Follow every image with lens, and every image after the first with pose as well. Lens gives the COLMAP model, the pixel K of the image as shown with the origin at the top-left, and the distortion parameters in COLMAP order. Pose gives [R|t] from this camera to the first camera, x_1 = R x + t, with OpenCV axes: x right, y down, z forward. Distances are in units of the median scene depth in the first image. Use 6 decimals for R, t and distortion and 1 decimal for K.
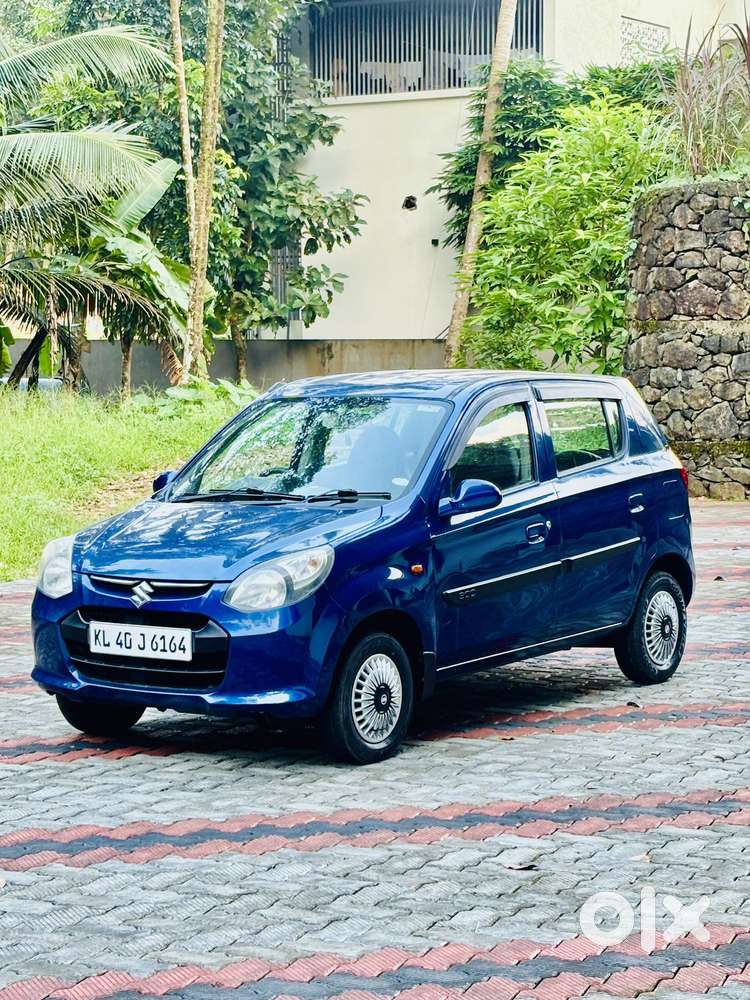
lens RADIAL K [[2480.6, 0, 375.0], [0, 2480.6, 500.0], [0, 0, 1]] dist [0.001337, 0.071448]
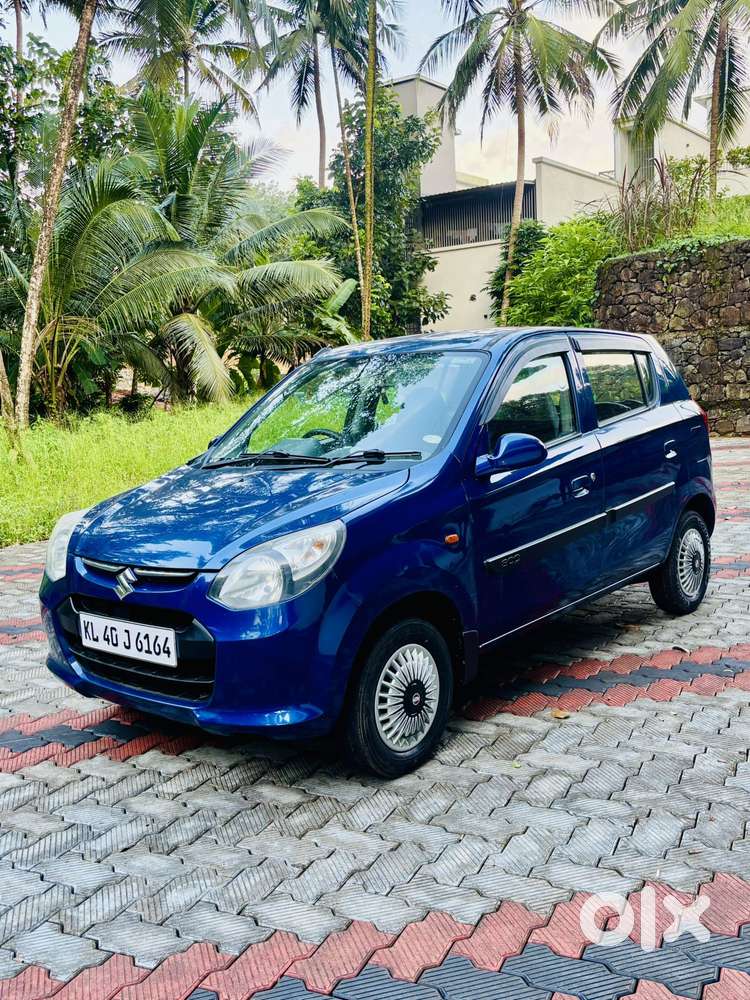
lens RADIAL K [[1007.0, 0, 370.9], [0, 1007.0, 482.7], [0, 0, 1]] dist [0.037293, -0.009701]
pose [[0.994819, -0.032428, -0.096351, 0.021457], [0.036230, 0.998622, 0.037978, -0.005828], [0.094986, -0.041272, 0.994623, 0.598557]]
